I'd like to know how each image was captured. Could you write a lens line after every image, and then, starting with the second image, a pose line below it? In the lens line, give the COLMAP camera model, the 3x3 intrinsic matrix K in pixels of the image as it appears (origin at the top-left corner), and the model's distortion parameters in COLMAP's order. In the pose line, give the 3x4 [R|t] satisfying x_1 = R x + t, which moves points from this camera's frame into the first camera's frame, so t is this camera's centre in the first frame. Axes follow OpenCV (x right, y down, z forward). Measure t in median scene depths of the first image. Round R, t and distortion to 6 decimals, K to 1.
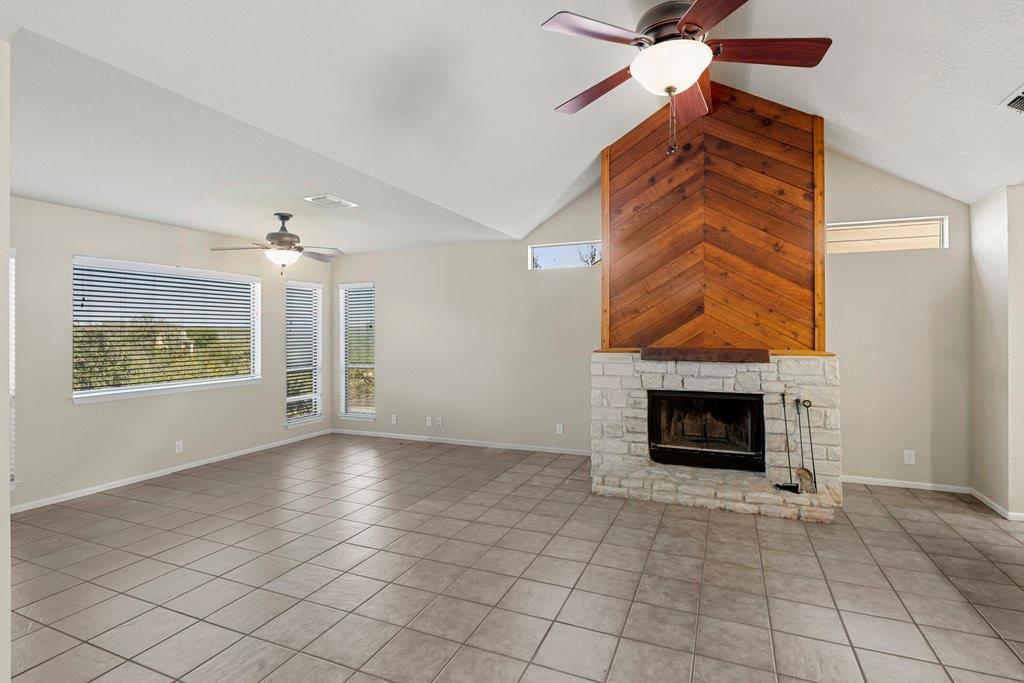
lens RADIAL K [[499.3, 0, 518.8], [0, 499.3, 330.6], [0, 0, 1]] dist [0.002806, -0.001331]
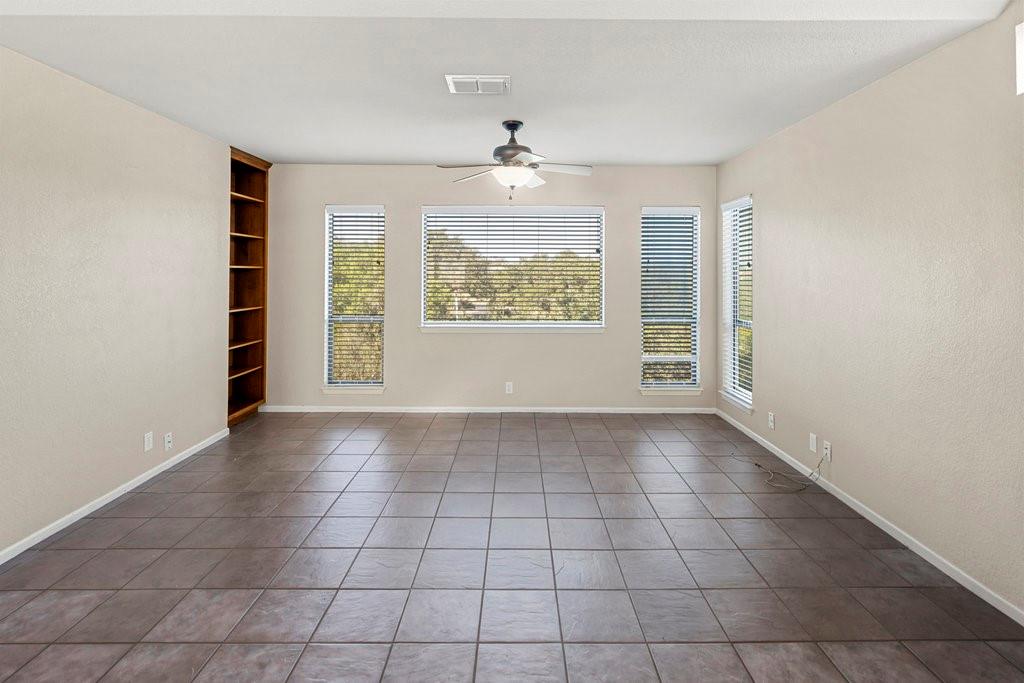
lens RADIAL K [[499.3, 0, 517.7], [0, 499.3, 267.5], [0, 0, 1]] dist [0.002806, -0.001331]
pose [[0.399937, -0.001257, -0.916542, 0.262792], [-0.005273, 0.999979, -0.003672, -0.000666], [0.916527, 0.006301, 0.399922, 0.720905]]
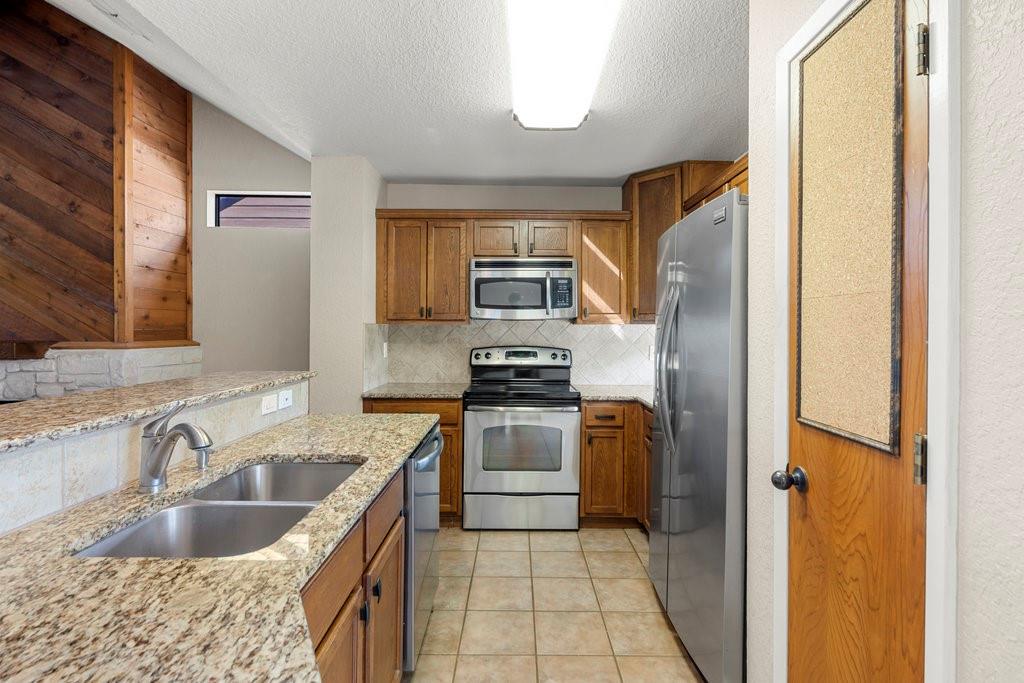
lens RADIAL K [[499.3, 0, 520.7], [0, 499.3, 328.0], [0, 0, 1]] dist [0.002806, -0.001331]
pose [[0.920613, 0.004525, 0.390449, 0.820080], [-0.003437, 0.999988, -0.003484, 0.017335], [-0.390460, 0.001865, 0.920618, 0.032935]]
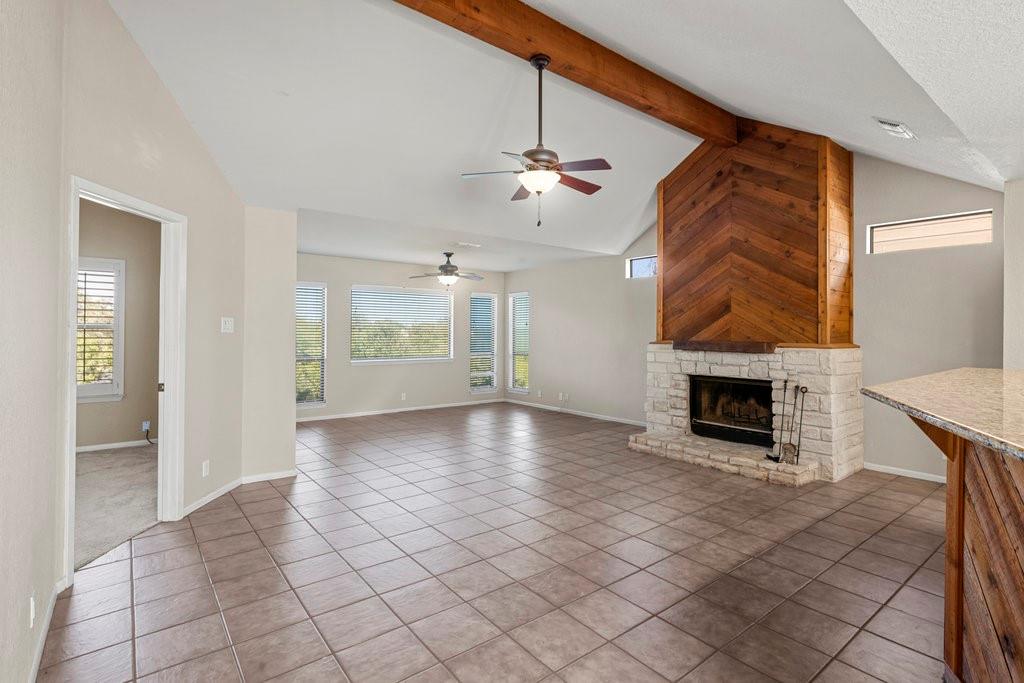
lens RADIAL K [[499.3, 0, 512.9], [0, 499.3, 331.2], [0, 0, 1]] dist [0.002806, -0.001331]
pose [[0.871182, 0.006594, -0.490915, 0.513545], [-0.007064, 0.999975, 0.000897, 0.014378], [0.490909, 0.002686, 0.871207, -0.300756]]
